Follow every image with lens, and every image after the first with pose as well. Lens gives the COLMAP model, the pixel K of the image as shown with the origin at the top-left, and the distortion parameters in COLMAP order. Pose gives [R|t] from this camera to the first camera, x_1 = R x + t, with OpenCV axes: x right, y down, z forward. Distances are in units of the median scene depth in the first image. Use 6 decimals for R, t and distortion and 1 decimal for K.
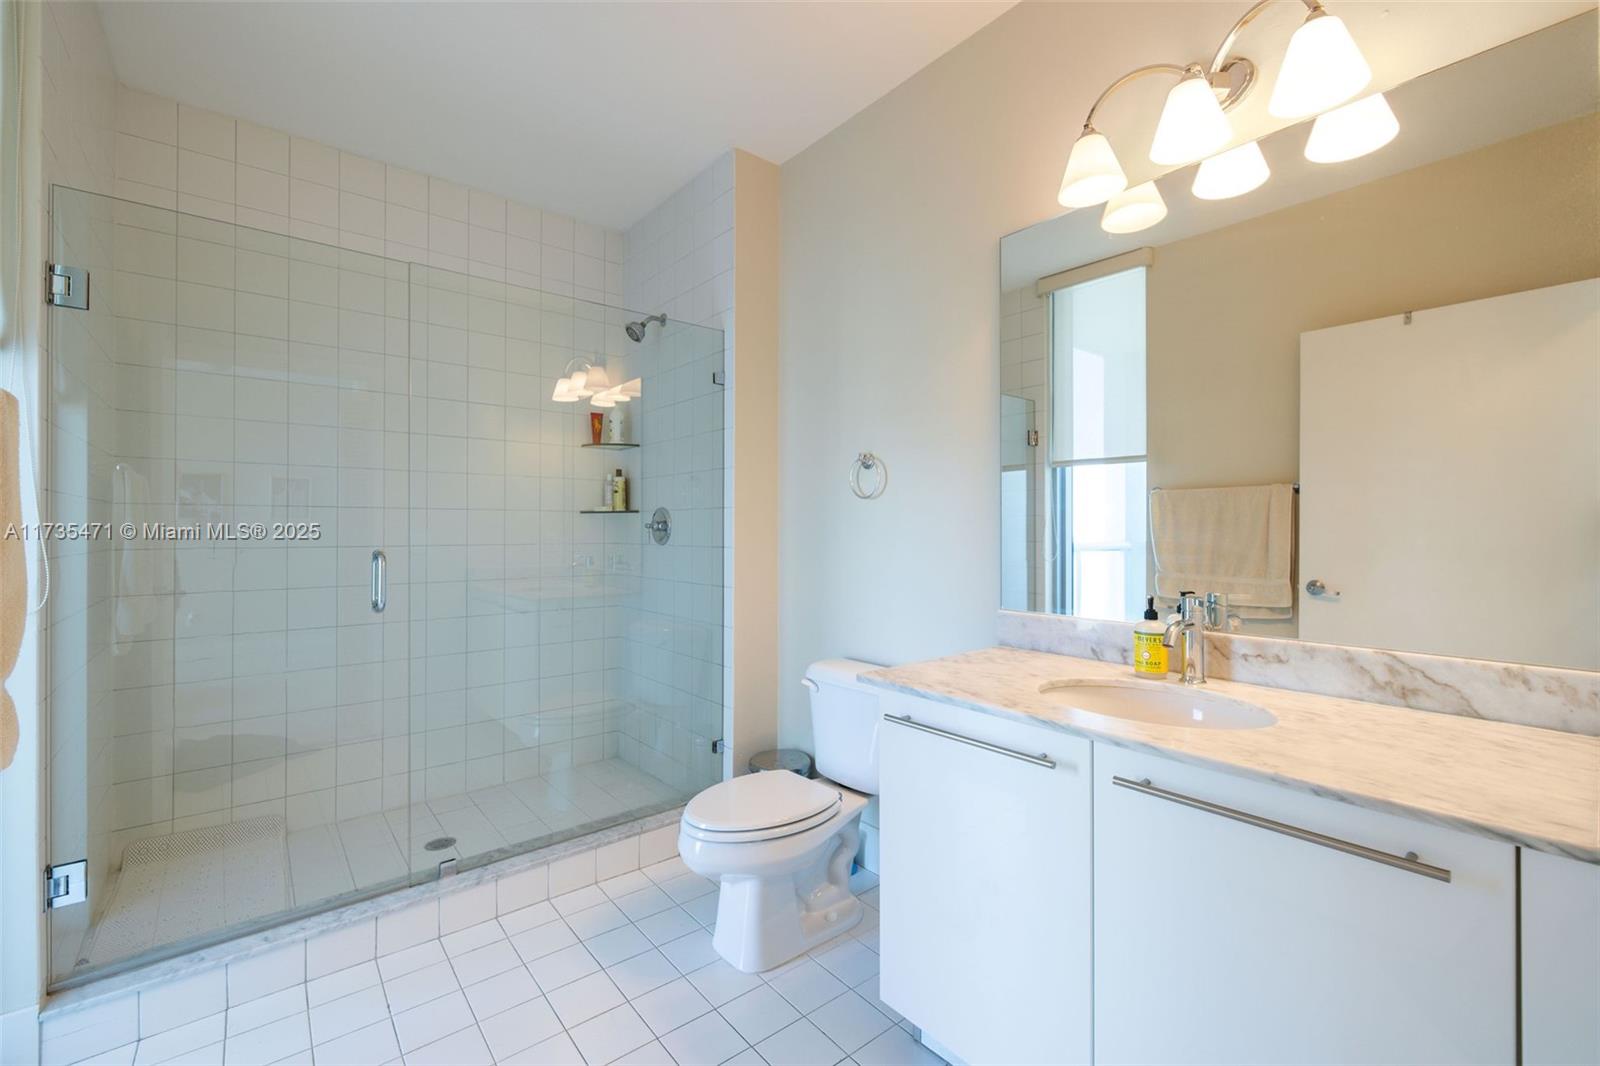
lens RADIAL K [[675.8, 0, 796.3], [0, 675.8, 531.6], [0, 0, 1]] dist [-0.001144, 0.000922]
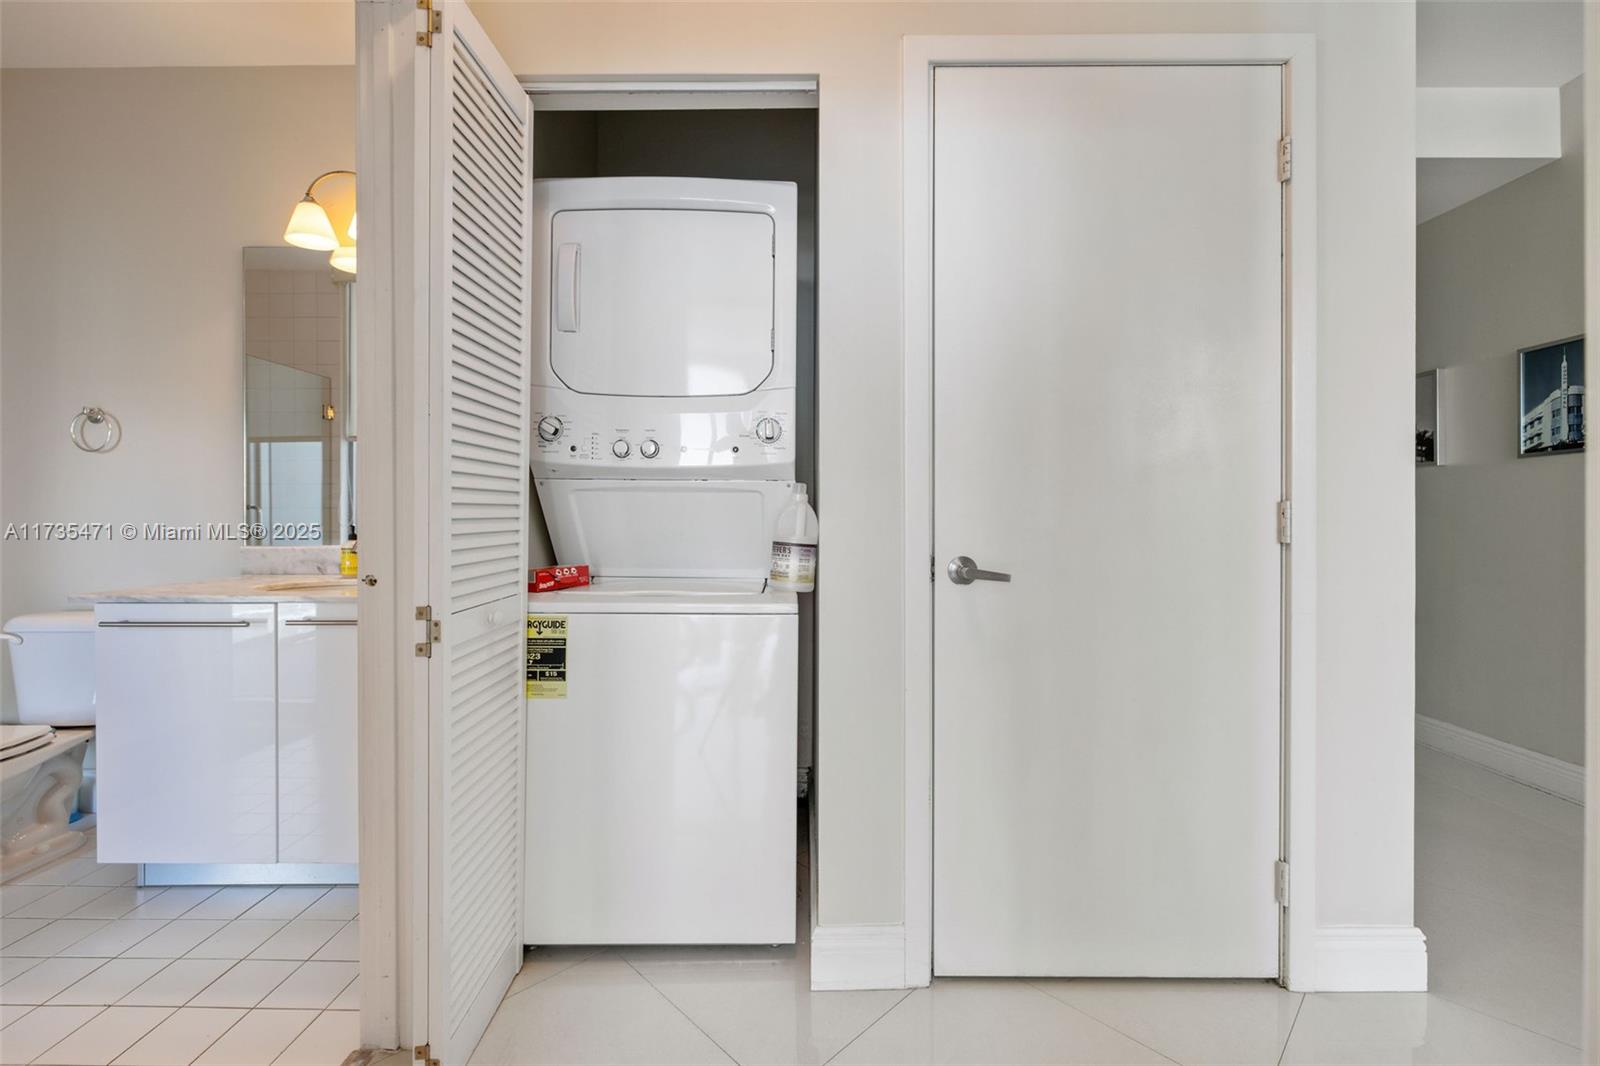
lens RADIAL K [[675.8, 0, 797.9], [0, 675.8, 518.3], [0, 0, 1]] dist [-0.001144, 0.000922]
pose [[0.640986, -0.002888, 0.767547, 0.000802], [0.001043, 0.999995, 0.002891, 0.052696], [-0.767552, -0.001053, 0.640986, -0.502926]]
